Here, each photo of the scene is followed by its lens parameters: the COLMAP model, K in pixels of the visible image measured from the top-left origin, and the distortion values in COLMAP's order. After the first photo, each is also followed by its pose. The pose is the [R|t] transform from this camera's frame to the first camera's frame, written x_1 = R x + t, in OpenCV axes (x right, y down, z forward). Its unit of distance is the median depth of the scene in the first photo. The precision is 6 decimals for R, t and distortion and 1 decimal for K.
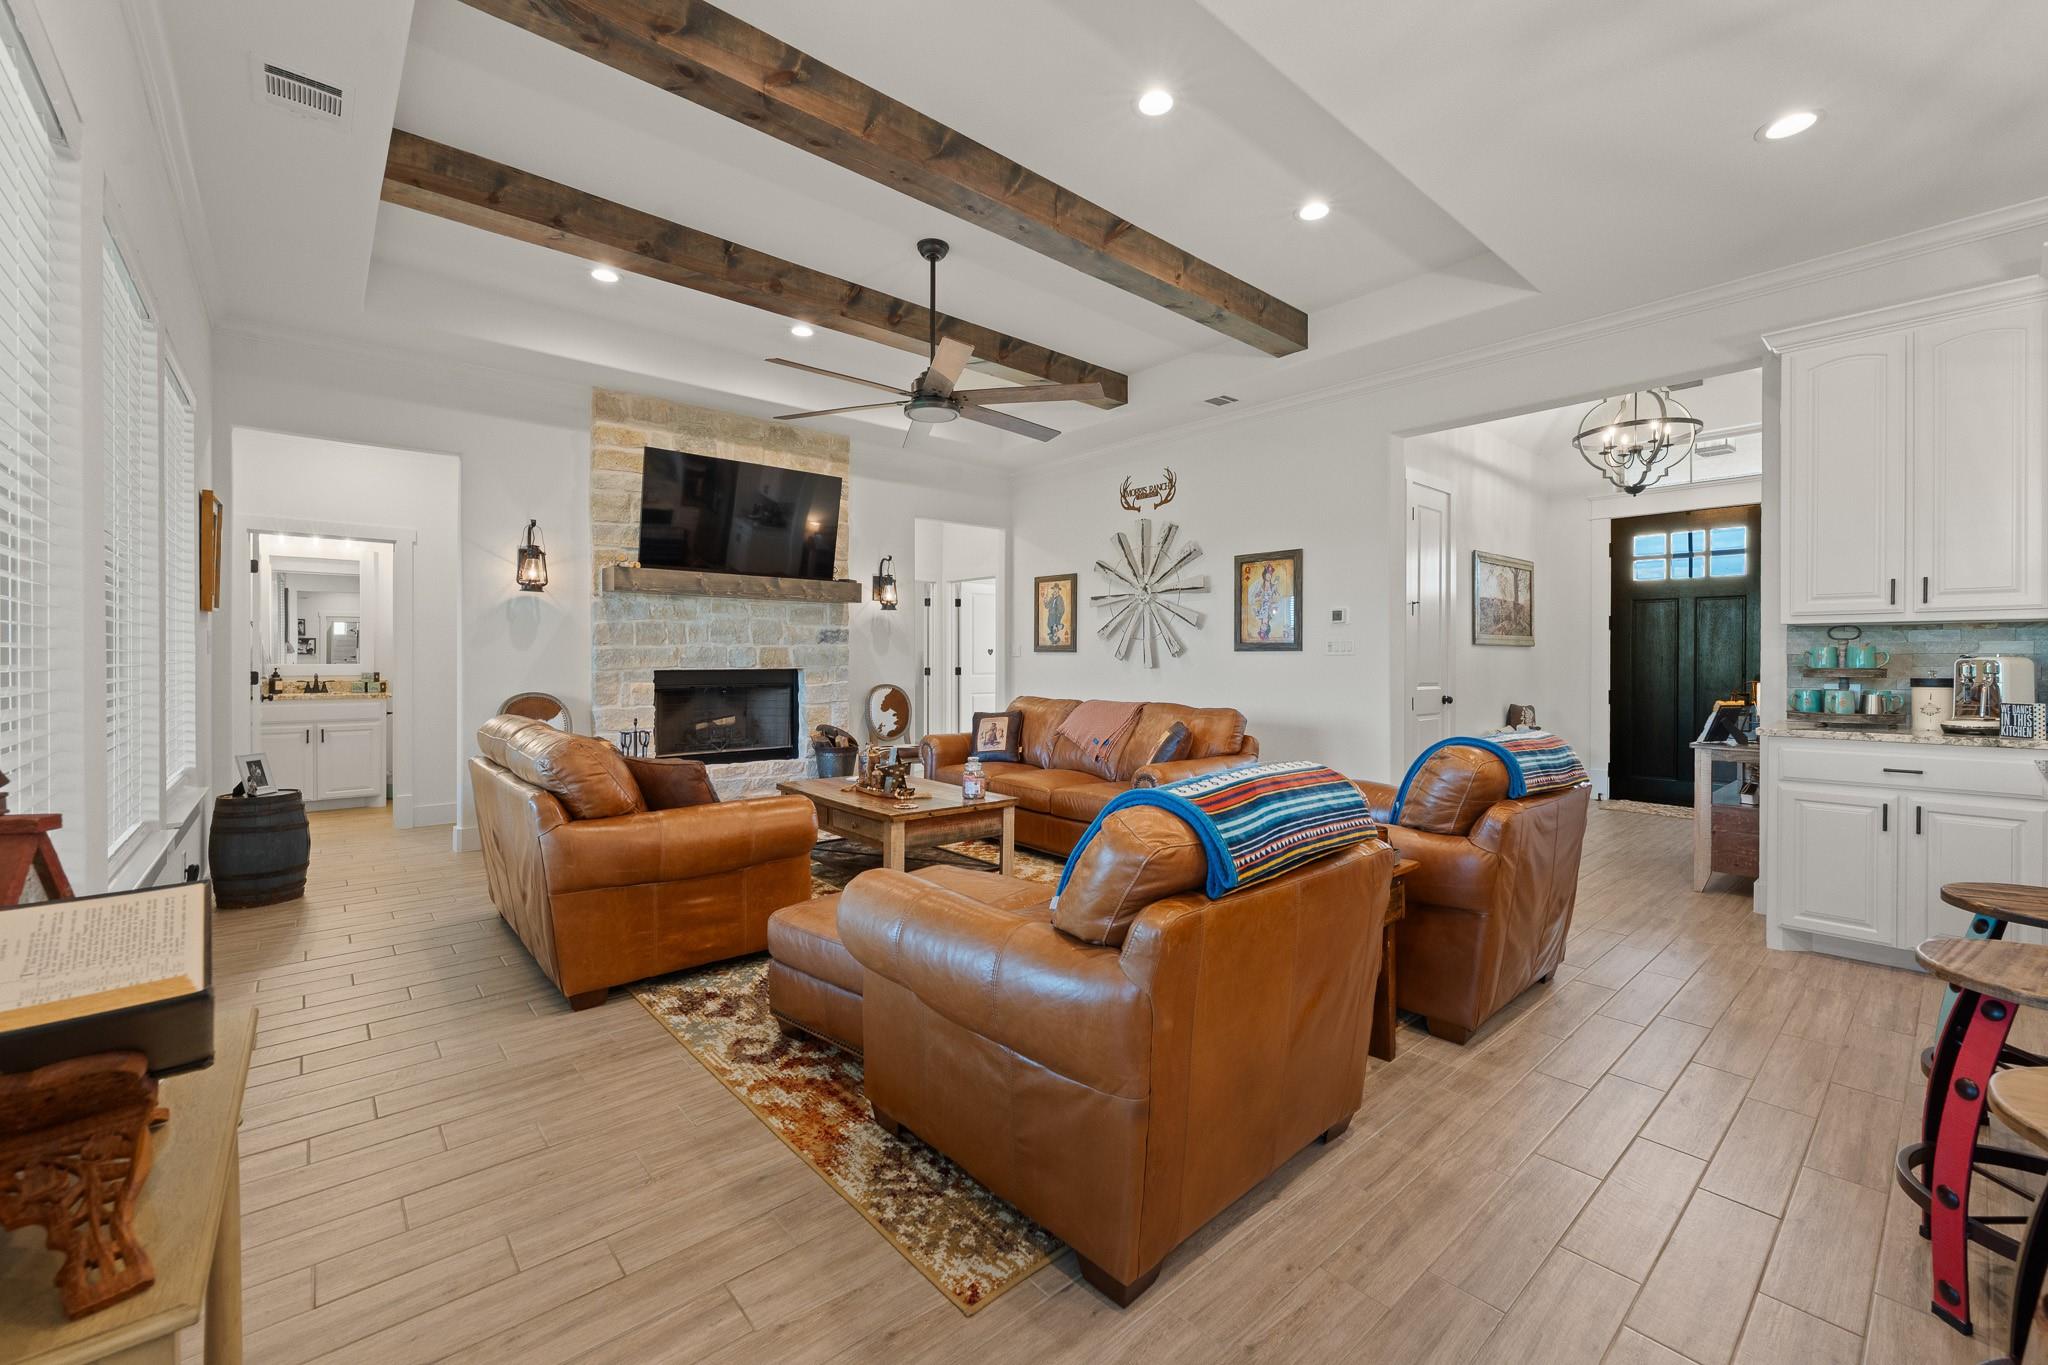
lens RADIAL K [[835.4, 0, 1038.7], [0, 835.4, 663.2], [0, 0, 1]] dist [-0.001835, 0.000495]
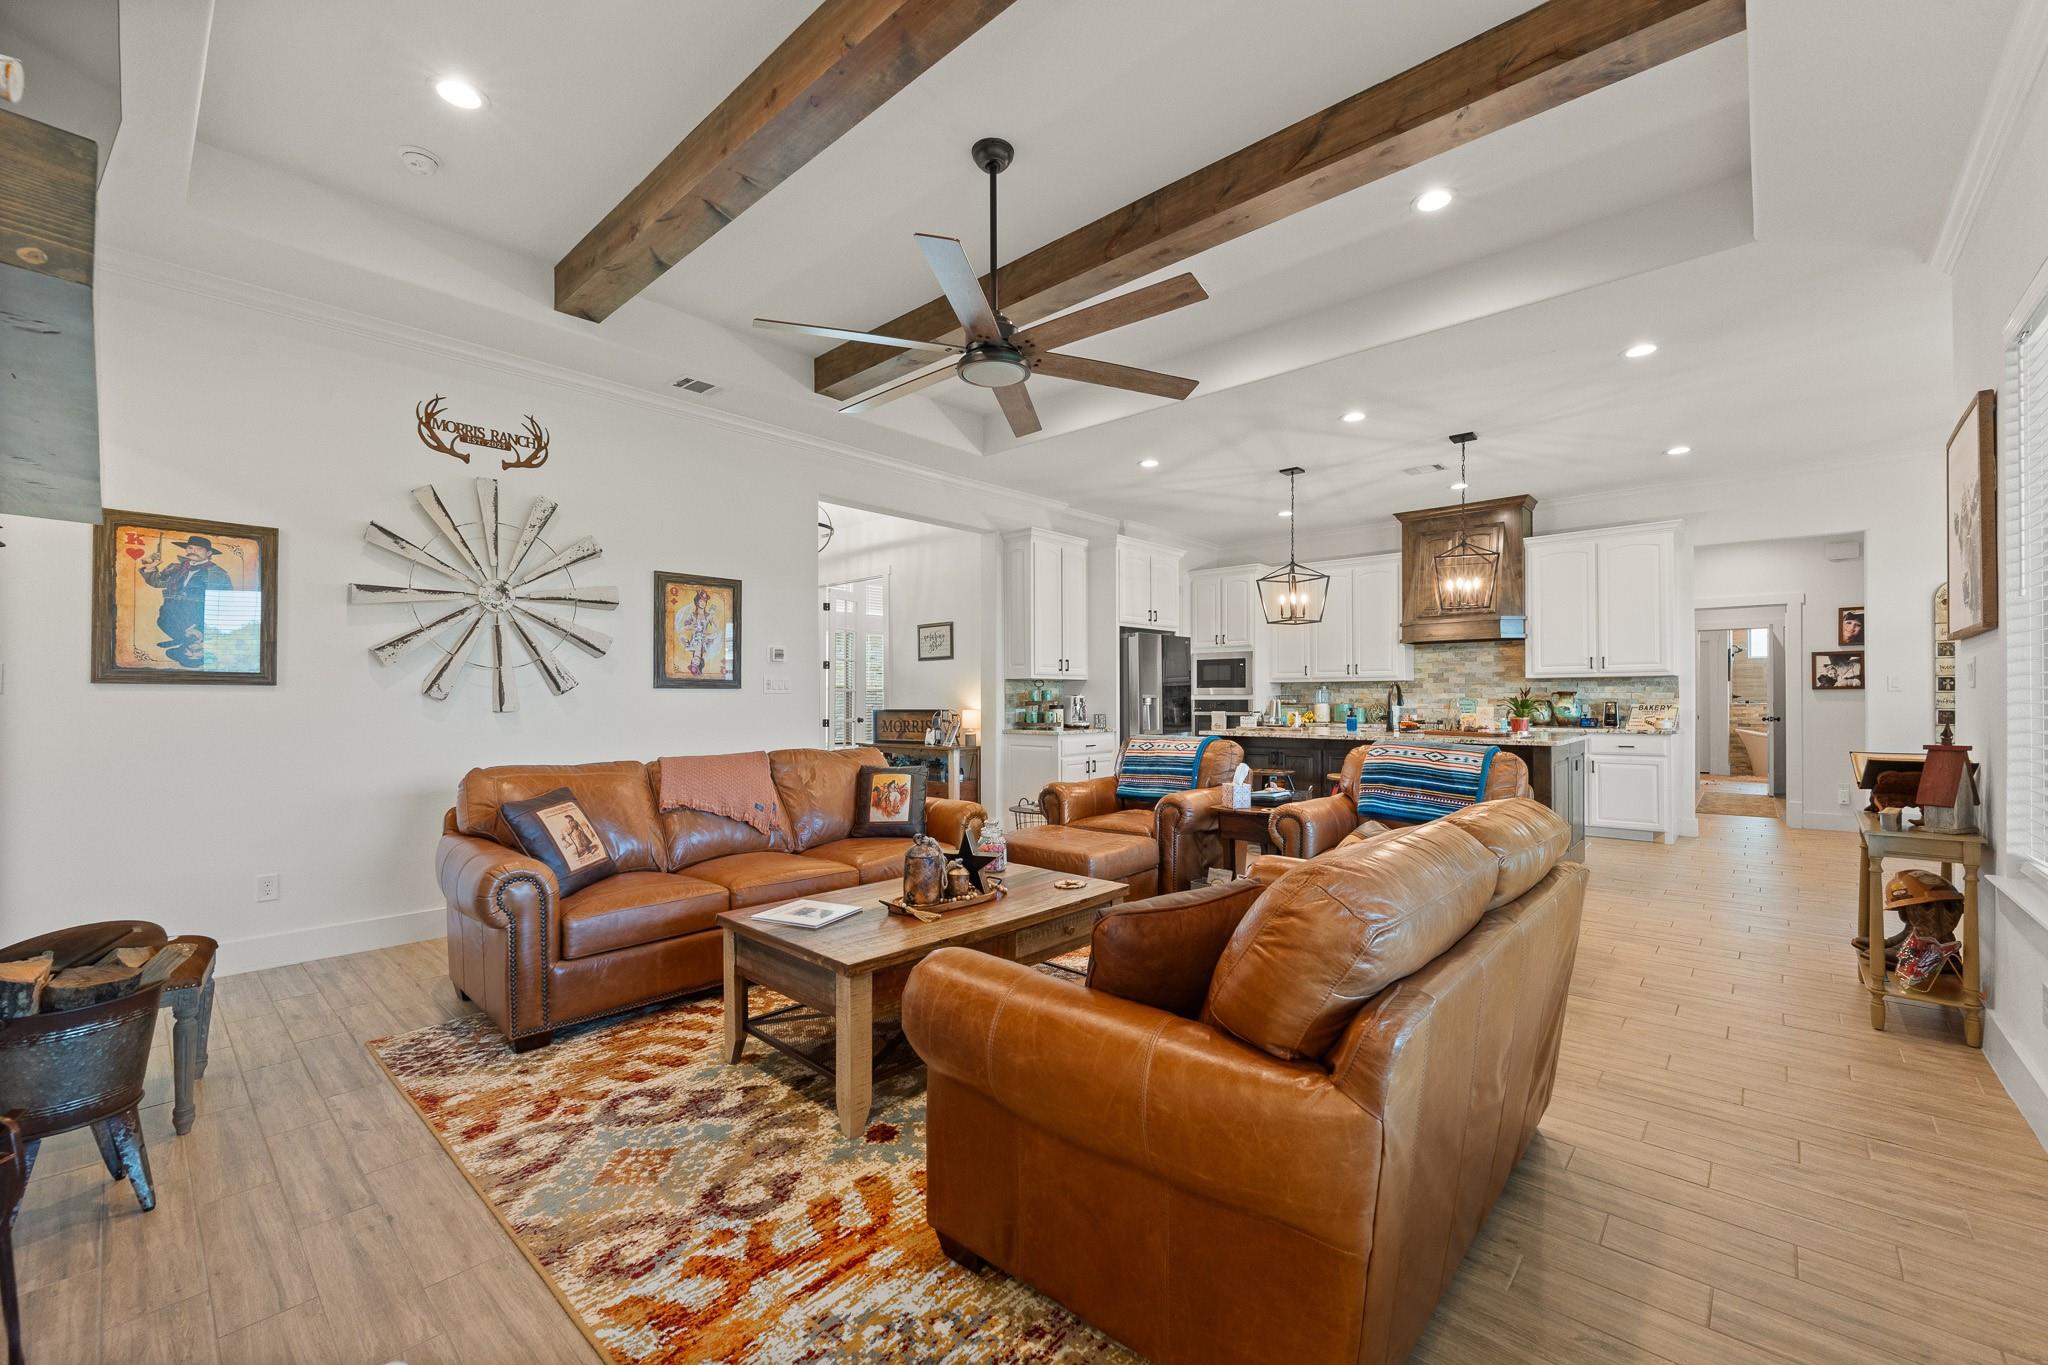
lens RADIAL K [[835.4, 0, 1028.6], [0, 835.4, 697.1], [0, 0, 1]] dist [-0.001835, 0.000495]
pose [[-0.107999, -0.001143, 0.994150, -0.605985], [0.007280, 0.999972, 0.001941, -0.004749], [-0.994124, 0.007447, -0.107988, 0.724187]]
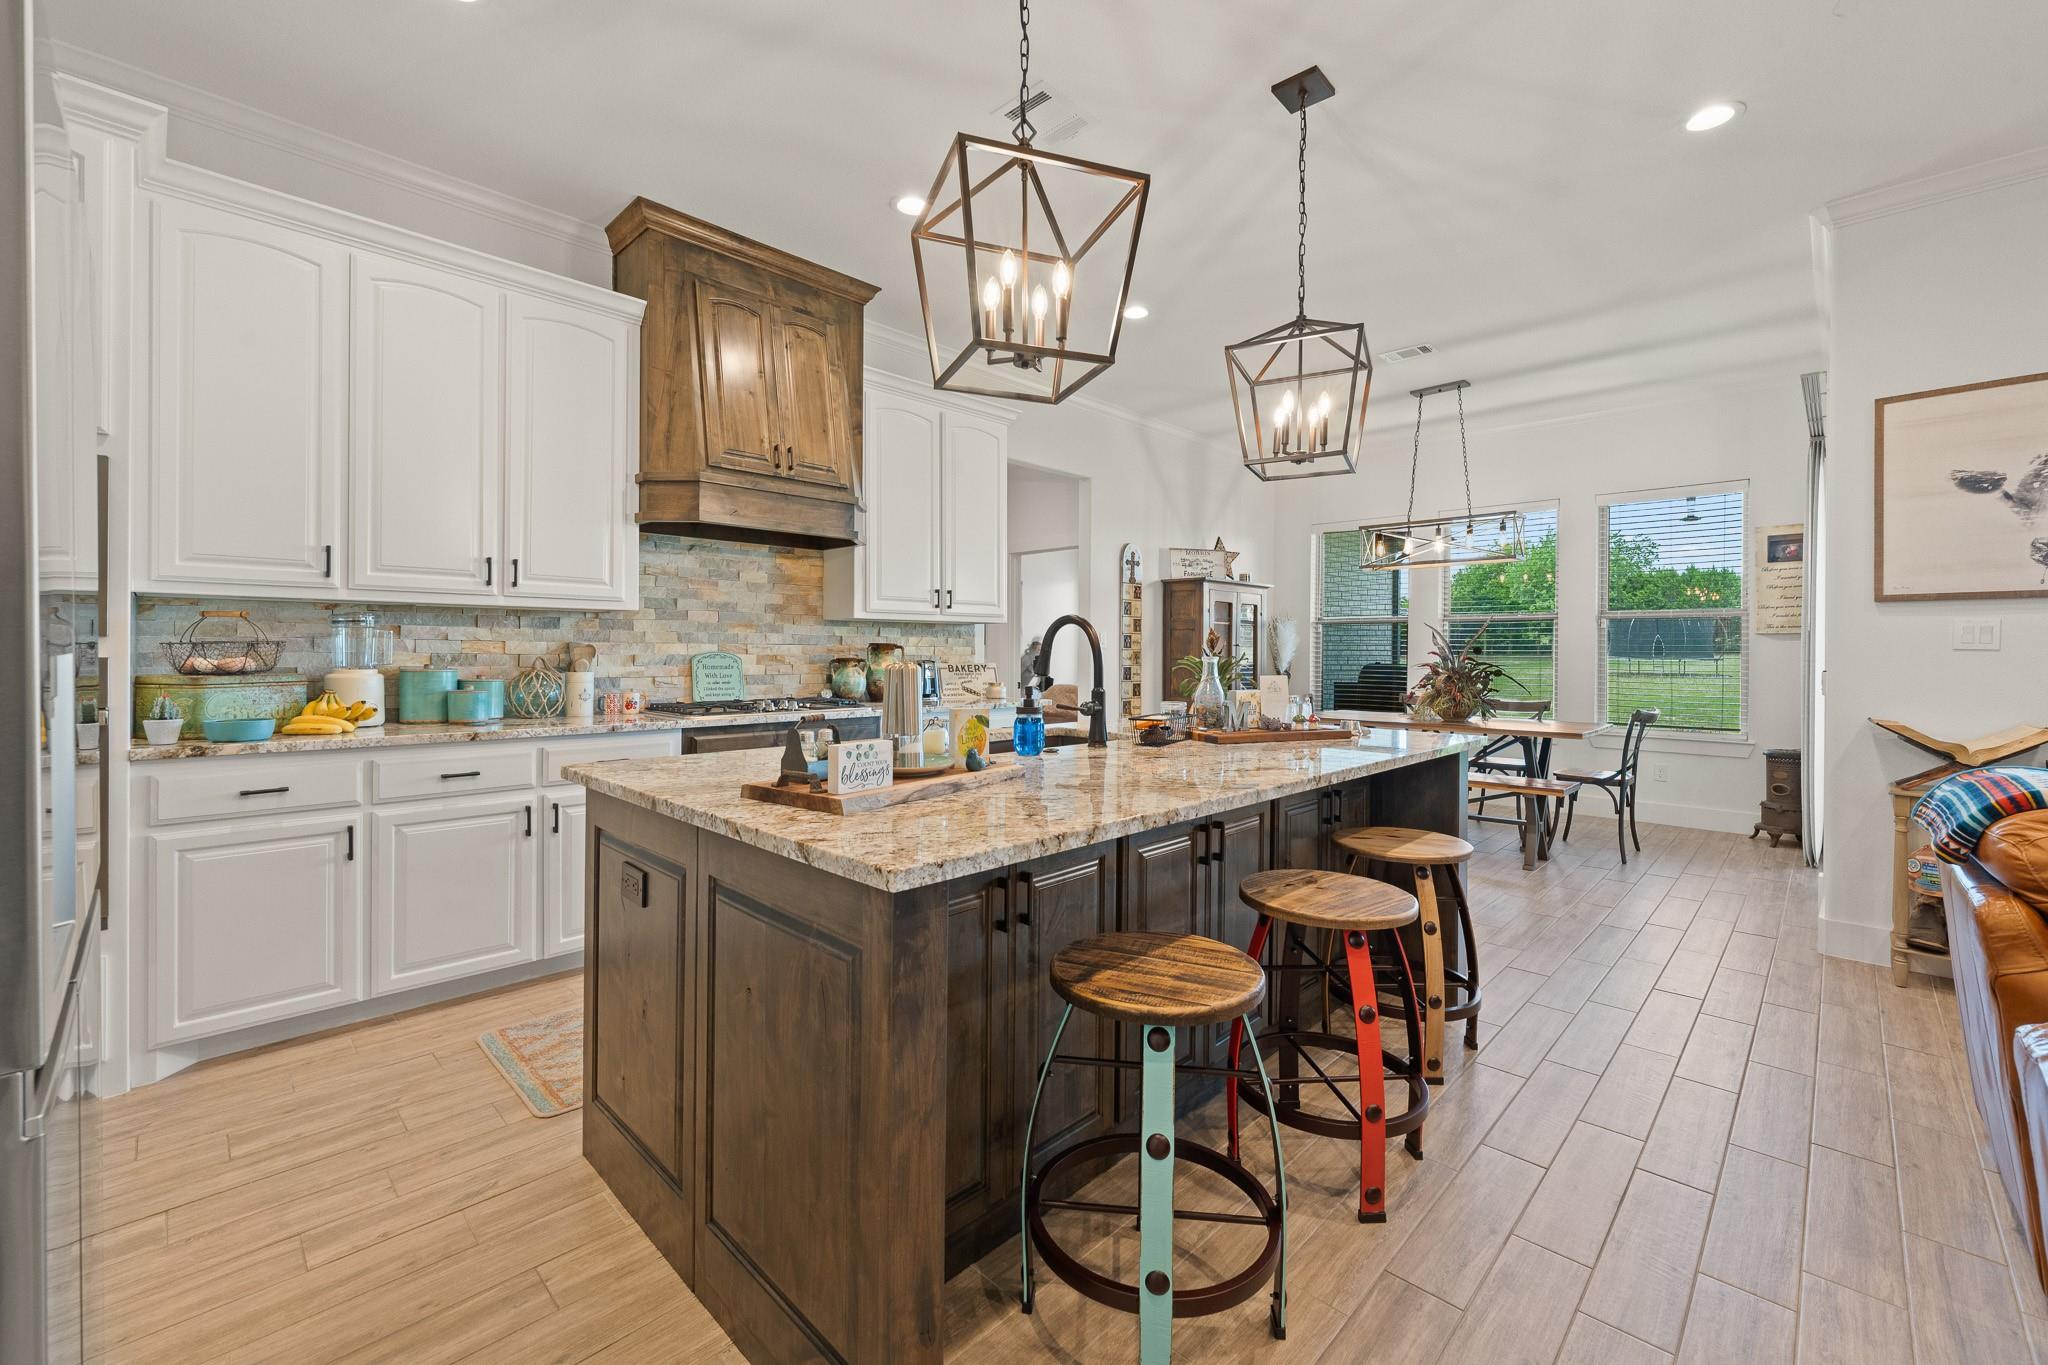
lens RADIAL K [[835.4, 0, 1024.5], [0, 835.4, 651.0], [0, 0, 1]] dist [-0.001835, 0.000495]
pose [[-0.997194, -0.008456, -0.074383, 0.436826], [-0.008786, 0.999953, 0.004113, -0.002231], [0.074345, 0.004755, -0.997221, 0.556490]]
